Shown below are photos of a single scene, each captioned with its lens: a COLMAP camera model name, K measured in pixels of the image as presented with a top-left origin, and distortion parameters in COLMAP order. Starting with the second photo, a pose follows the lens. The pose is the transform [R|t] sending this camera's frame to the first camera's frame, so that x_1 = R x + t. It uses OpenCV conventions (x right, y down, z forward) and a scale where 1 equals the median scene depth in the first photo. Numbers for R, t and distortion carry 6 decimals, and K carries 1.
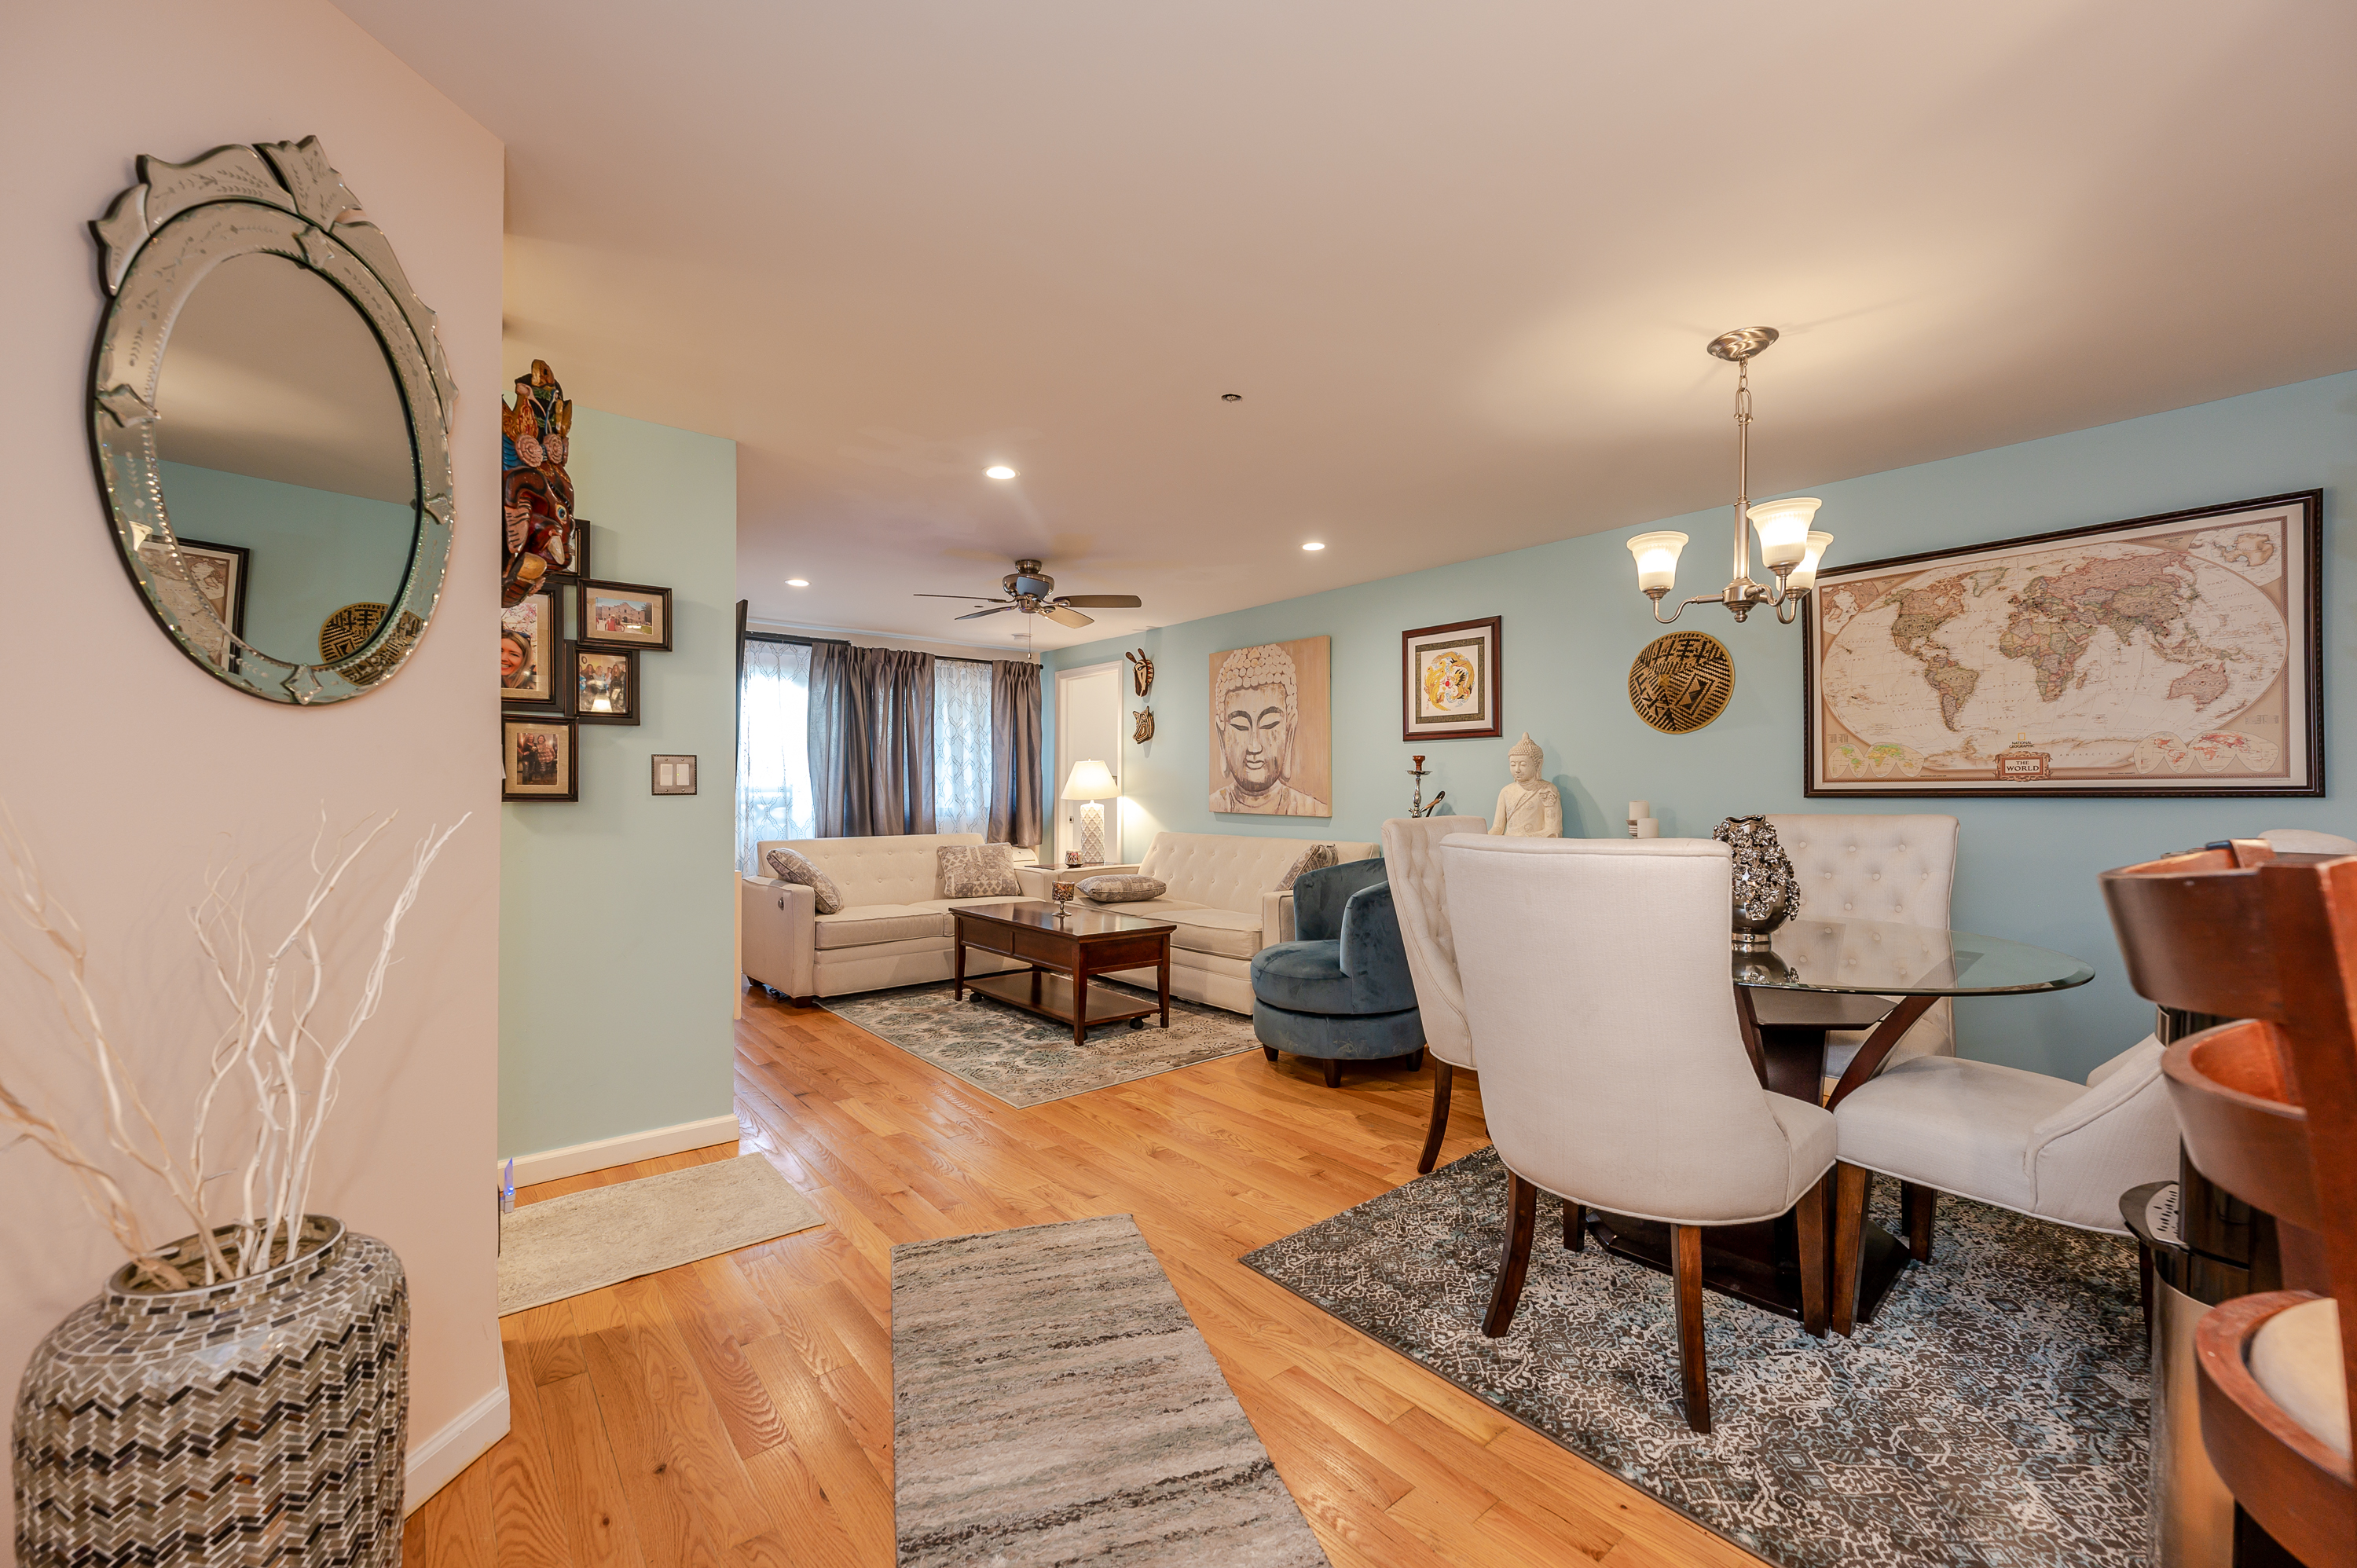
lens RADIAL K [[941.8, 0, 1181.4], [0, 941.8, 784.1], [0, 0, 1]] dist [0.003569, 0.000232]
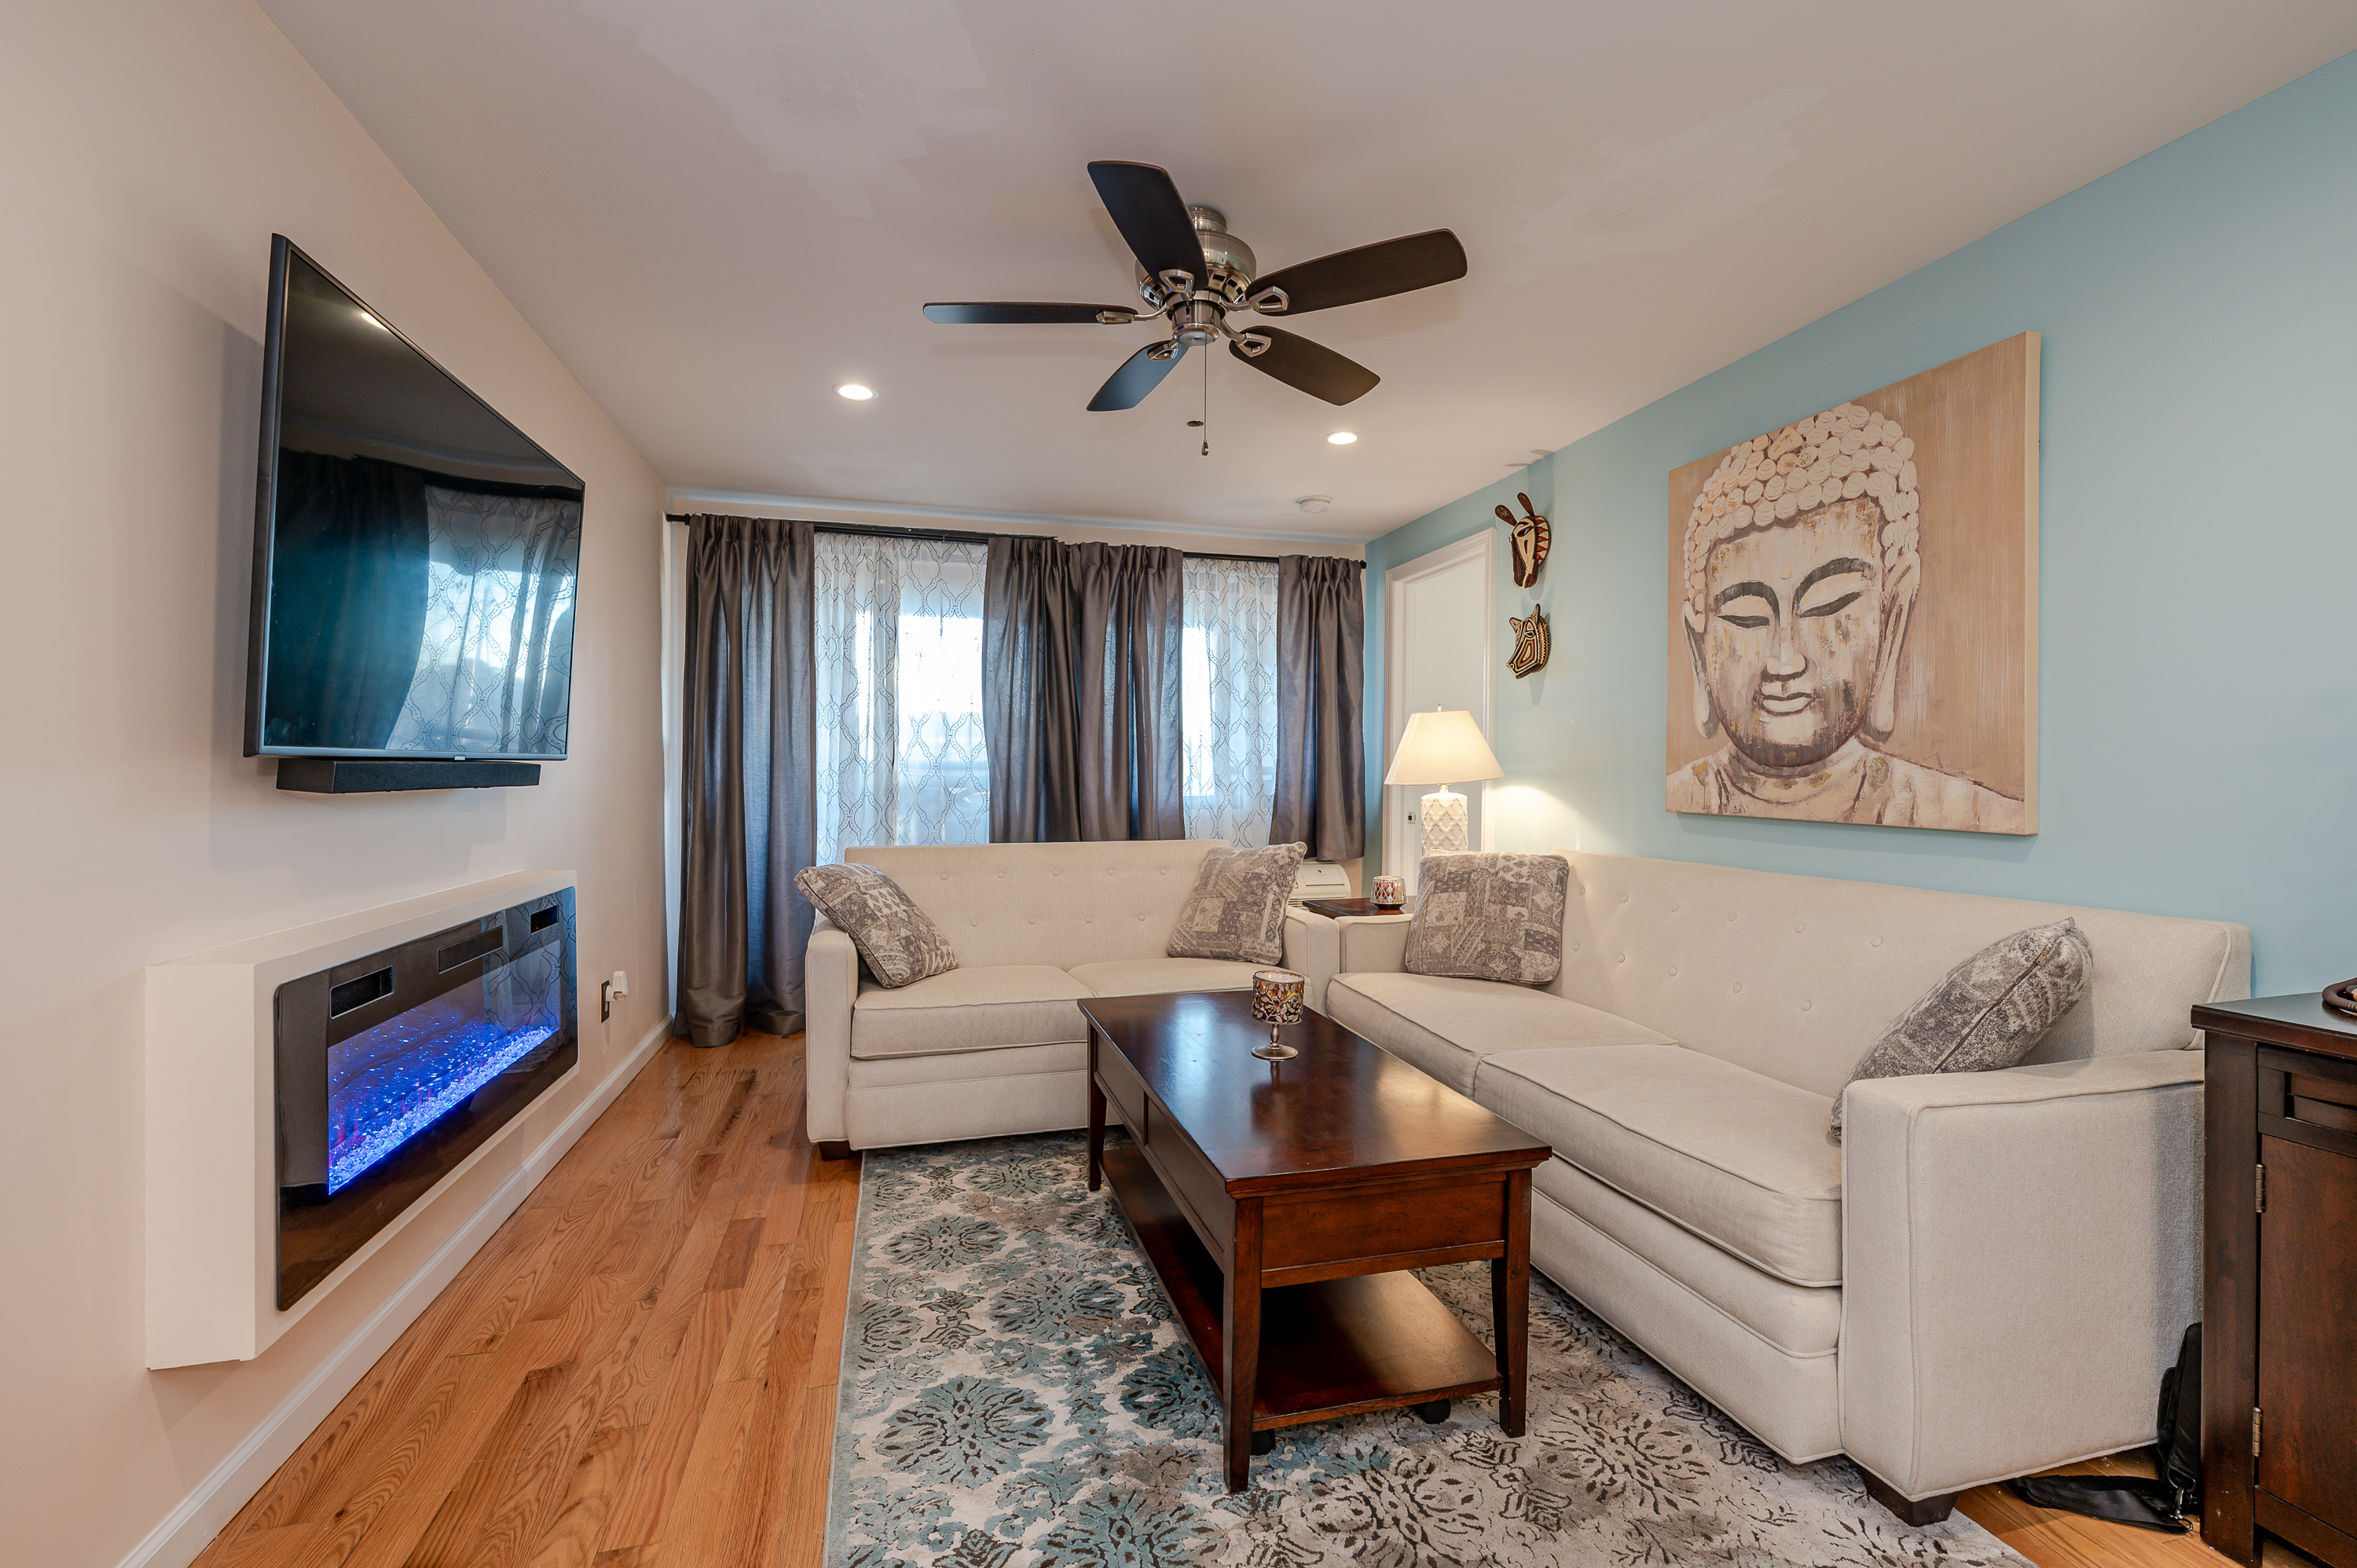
lens RADIAL K [[1009.2, 0, 1179.7], [0, 1009.2, 786.4], [0, 0, 1]] dist [-0.001844, 0.000146]
pose [[0.910502, 0.007742, -0.413431, 0.015569], [-0.000664, 0.999851, 0.017260, 0.007974], [0.413503, -0.015440, 0.910372, 0.420283]]
